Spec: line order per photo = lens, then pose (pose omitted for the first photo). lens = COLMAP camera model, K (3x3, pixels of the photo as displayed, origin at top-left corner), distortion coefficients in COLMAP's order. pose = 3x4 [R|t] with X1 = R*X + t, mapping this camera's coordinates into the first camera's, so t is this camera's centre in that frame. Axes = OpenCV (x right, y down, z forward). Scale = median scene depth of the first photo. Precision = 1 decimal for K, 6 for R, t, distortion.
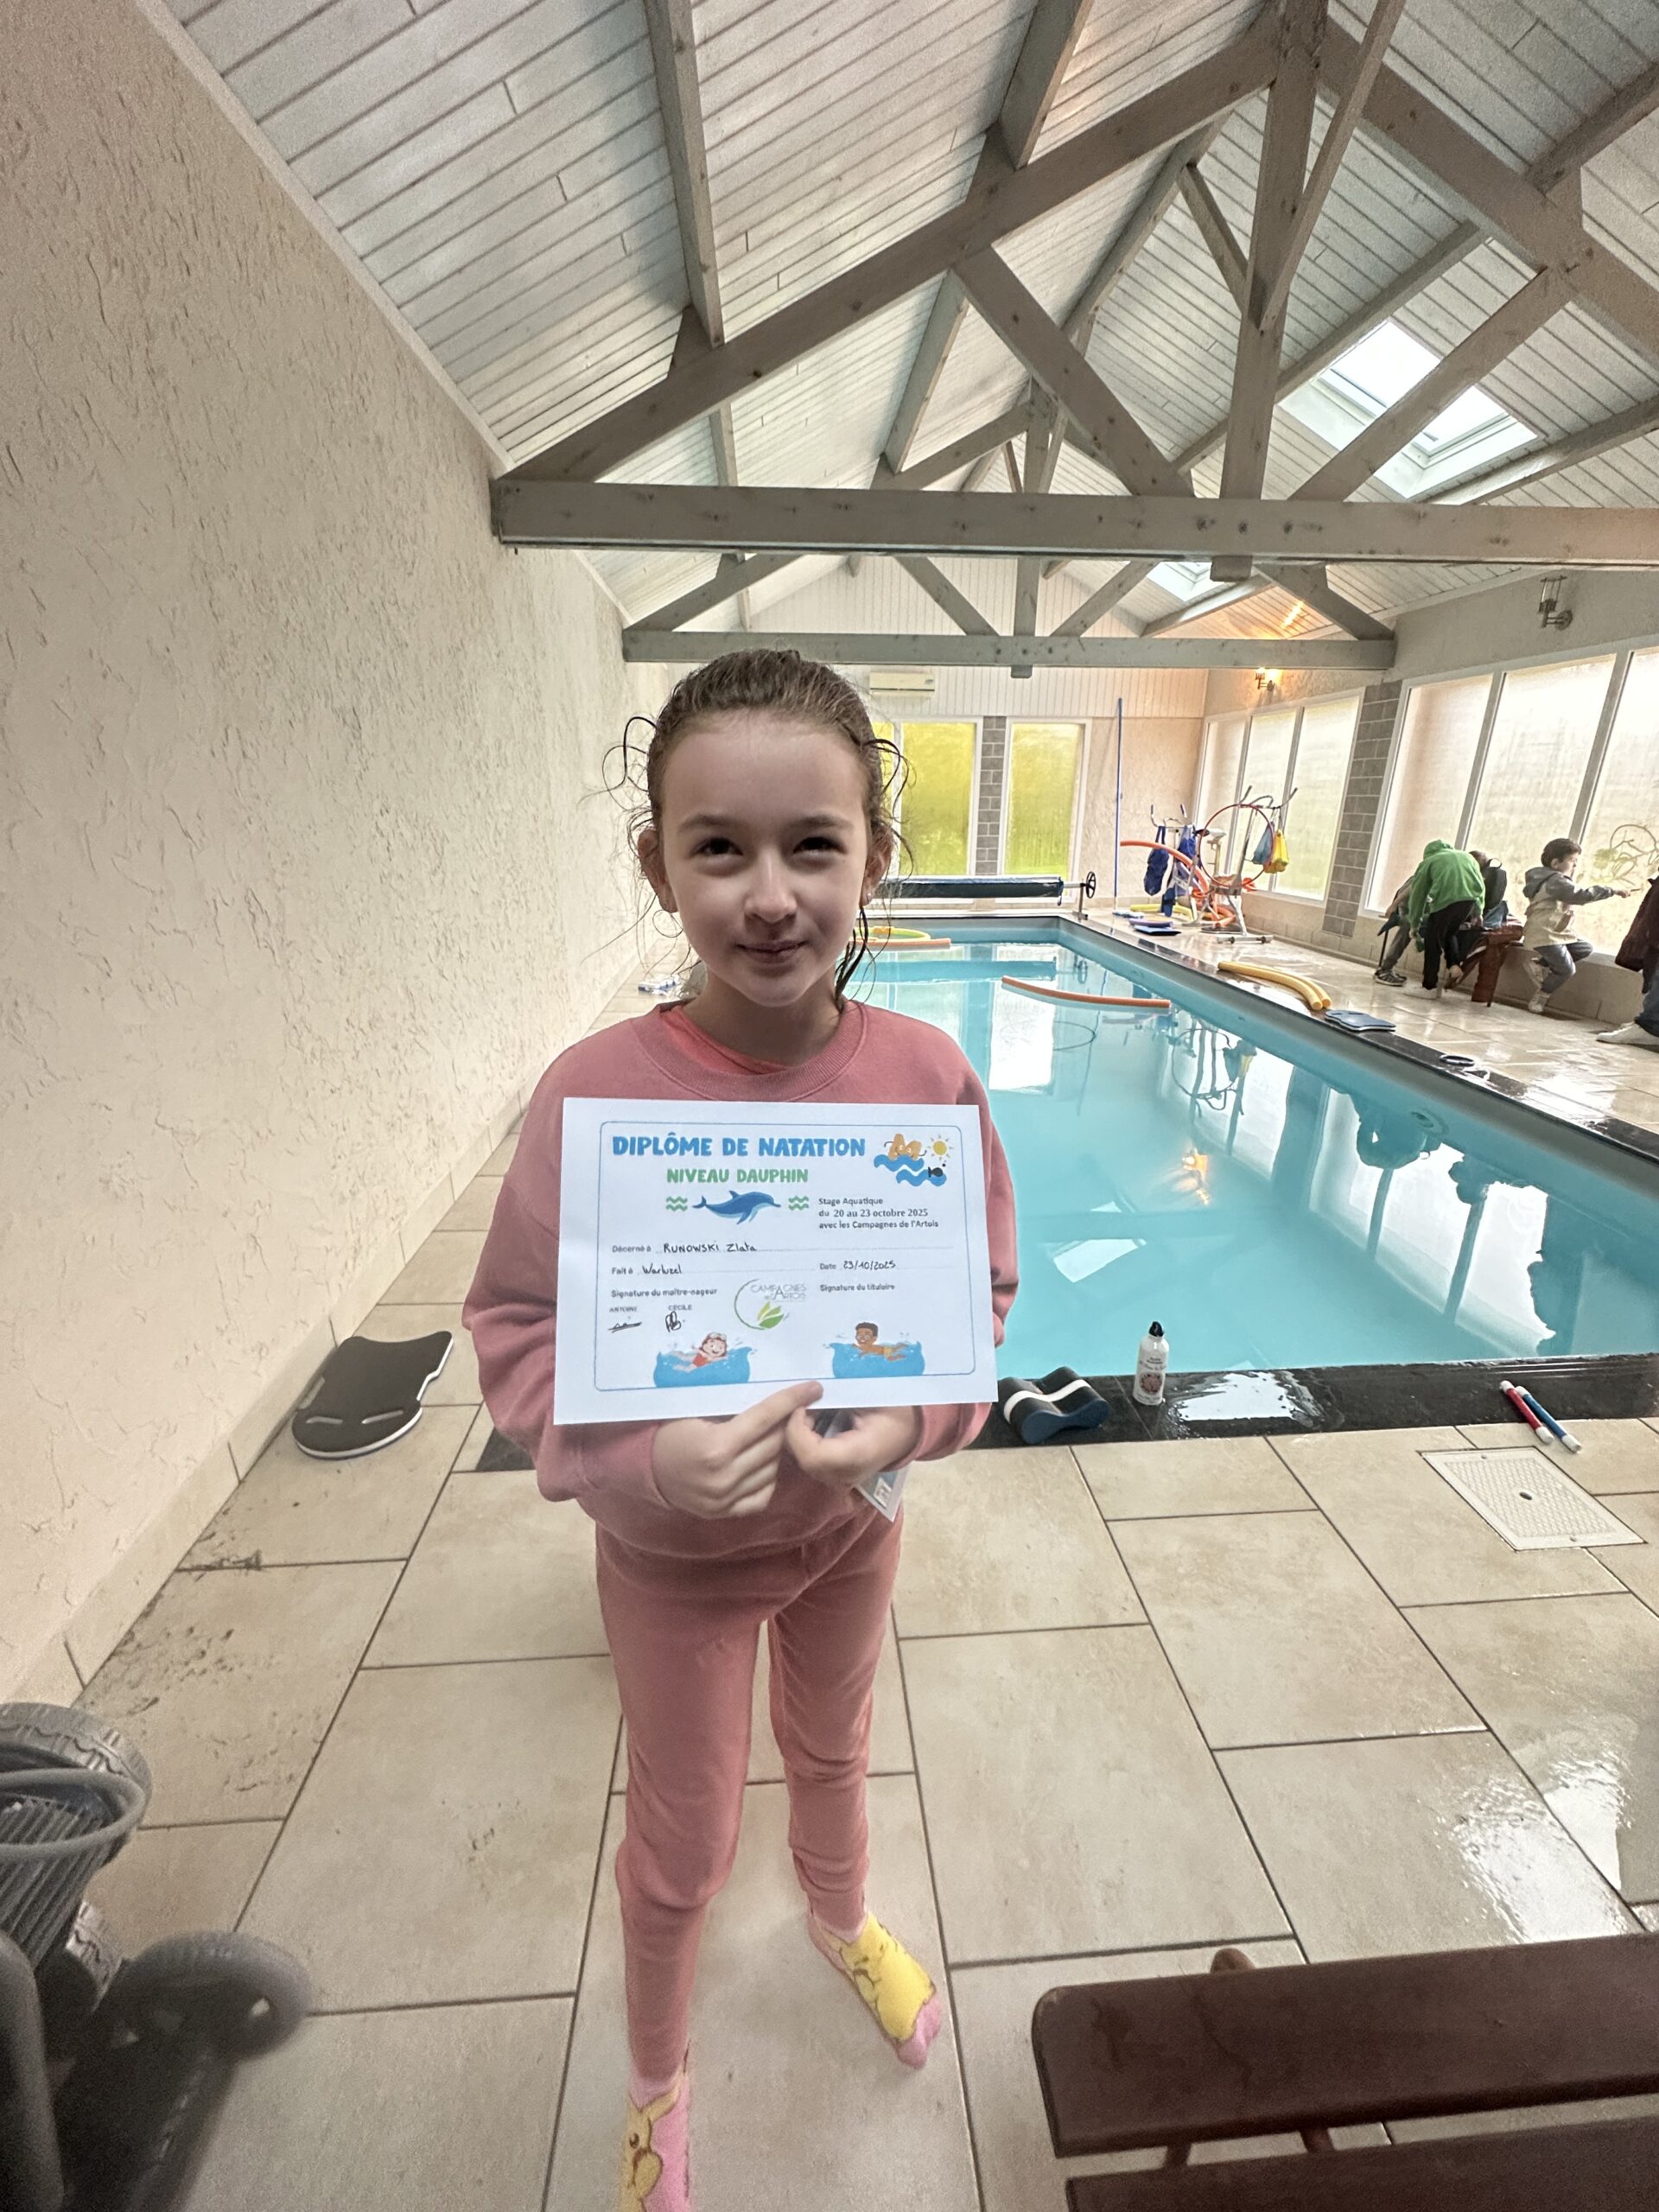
lens RADIAL K [[886.1, 0, 835.8], [0, 886.1, 1107.0], [0, 0, 1]] dist [-0.000913, 0.000009]
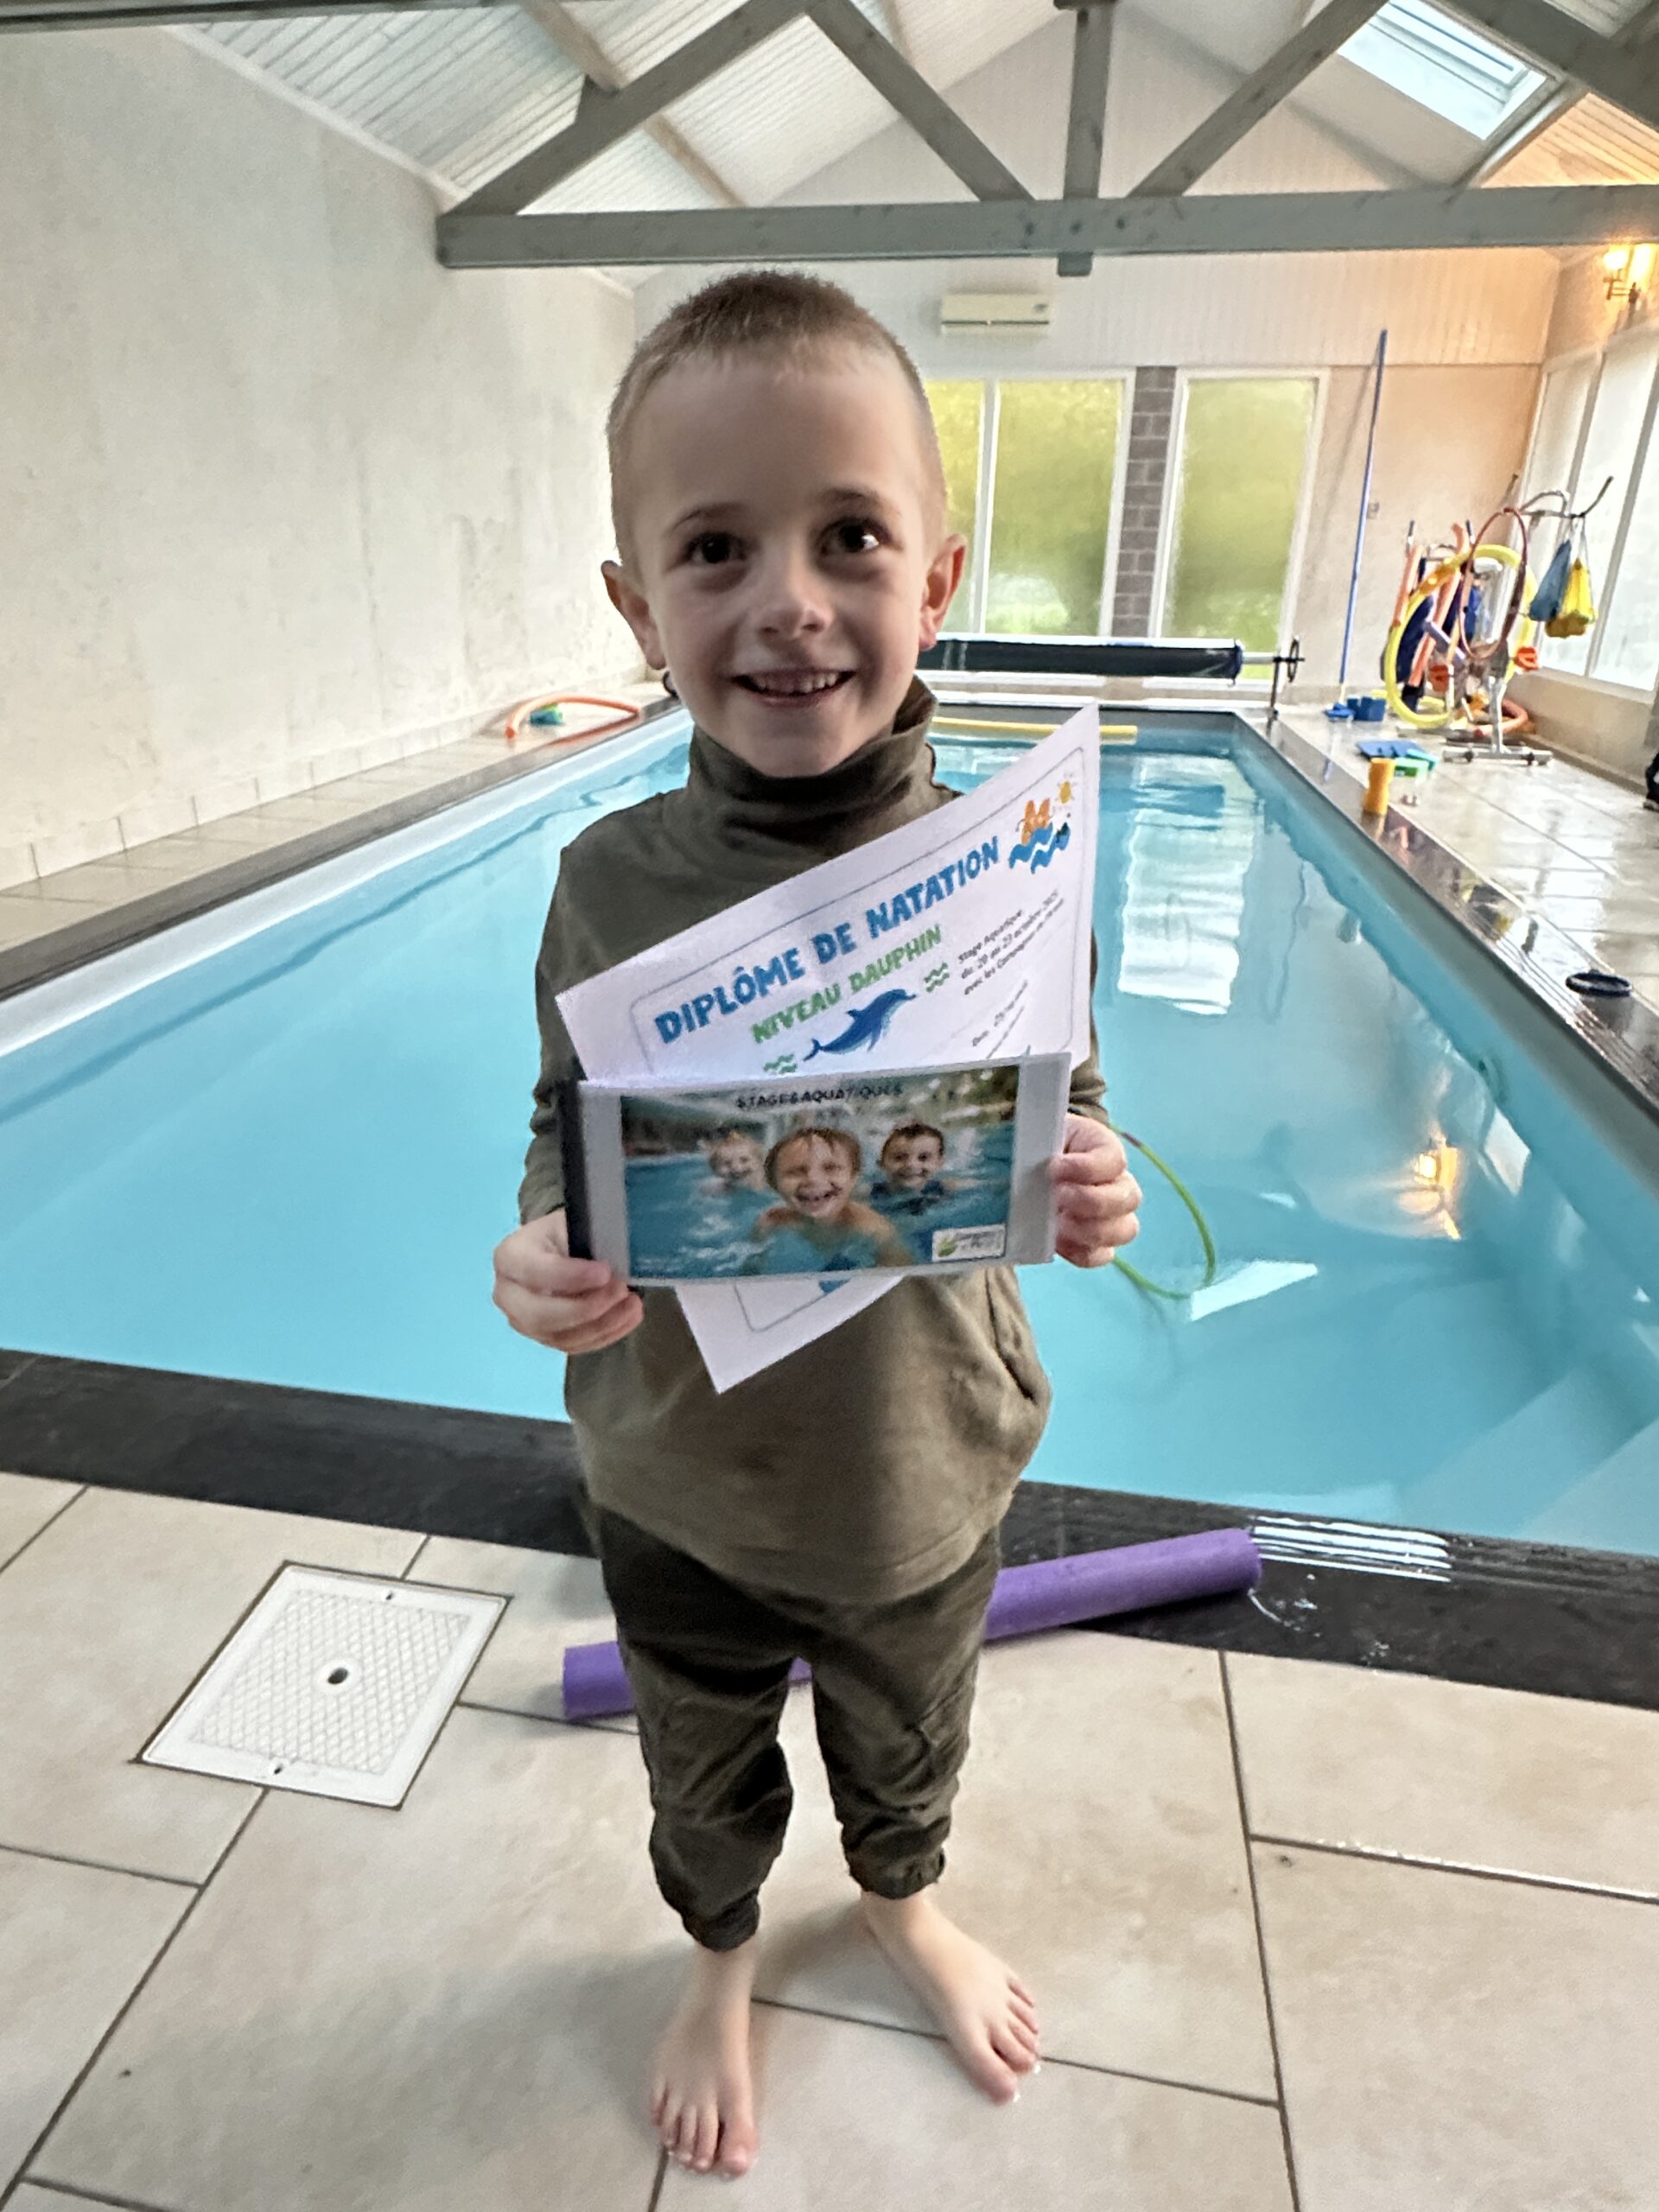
lens RADIAL K [[1313.5, 0, 815.0], [0, 1313.5, 1098.8], [0, 0, 1]] dist [0.001391, -0.000769]
pose [[0.970291, 0.104887, -0.218024, 0.270332], [-0.090974, 0.993179, 0.072930, 0.006074], [0.224186, -0.050929, 0.973215, 0.085334]]
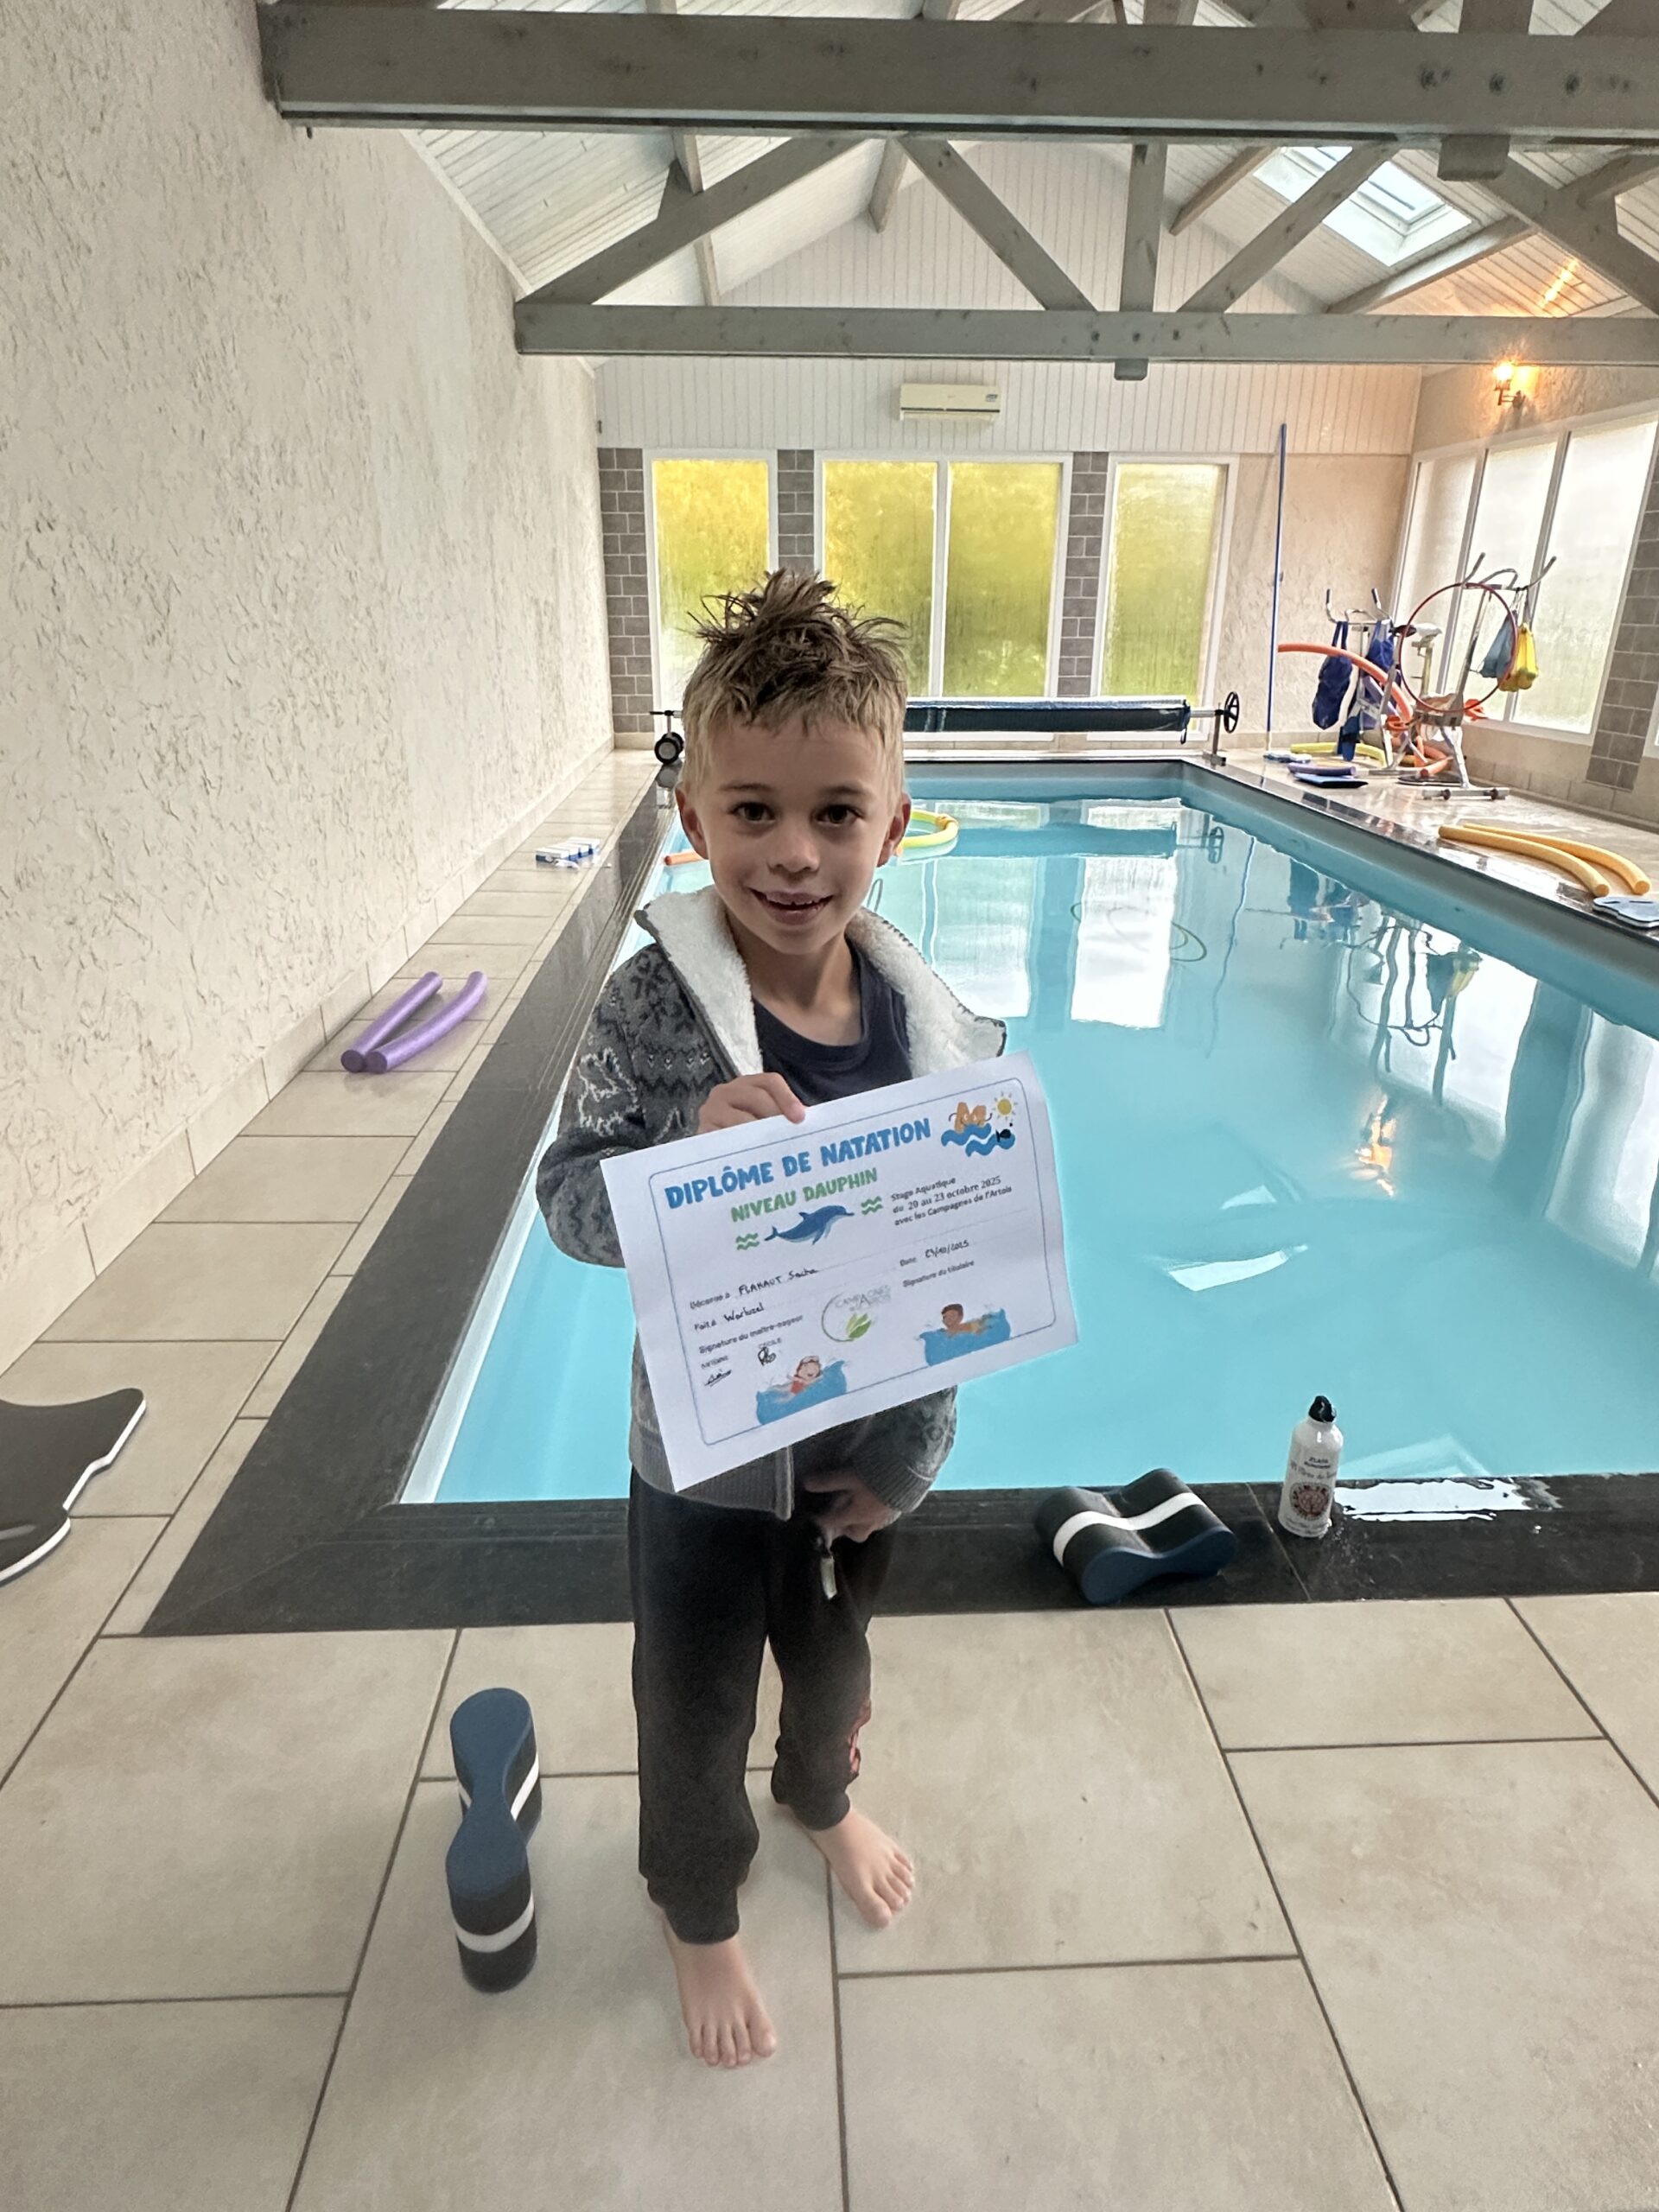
lens RADIAL K [[1266.6, 0, 830.0], [0, 1266.6, 1108.3], [0, 0, 1]] dist [0.000556, -0.000459]
pose [[0.999717, 0.010414, -0.021371, 0.014543], [-0.009407, 0.998864, 0.046705, 0.004887], [0.021833, -0.046490, 0.998680, 0.045252]]
